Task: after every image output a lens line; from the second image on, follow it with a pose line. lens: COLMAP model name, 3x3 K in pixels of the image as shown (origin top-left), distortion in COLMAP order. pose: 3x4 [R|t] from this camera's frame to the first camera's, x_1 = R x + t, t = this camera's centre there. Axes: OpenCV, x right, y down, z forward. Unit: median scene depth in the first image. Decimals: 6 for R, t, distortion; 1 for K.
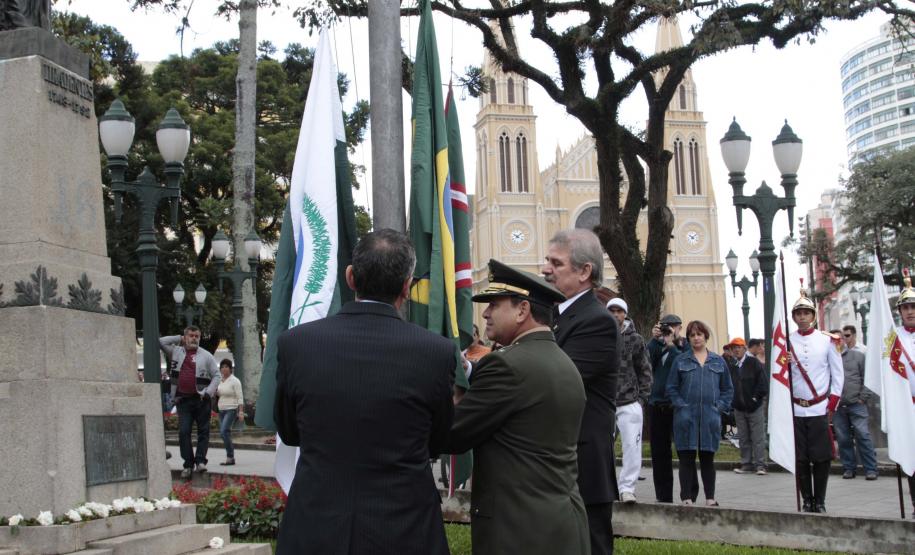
lens RADIAL K [[1096.1, 0, 457.5], [0, 1096.1, 277.5], [0, 0, 1]] dist [-0.067057, 0.028907]
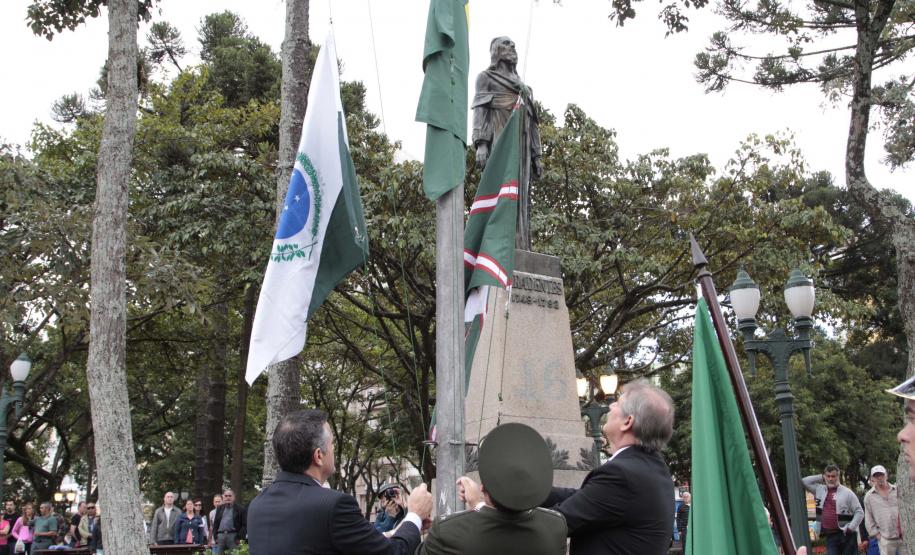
lens RADIAL K [[961.5, 0, 459.1], [0, 961.5, 316.7], [0, 0, 1]] dist [-0.071048, 0.027702]
pose [[0.723344, -0.148711, -0.674283, 0.167077], [0.074477, 0.987639, -0.137925, 0.001716], [0.686459, 0.049549, 0.725478, 0.074706]]
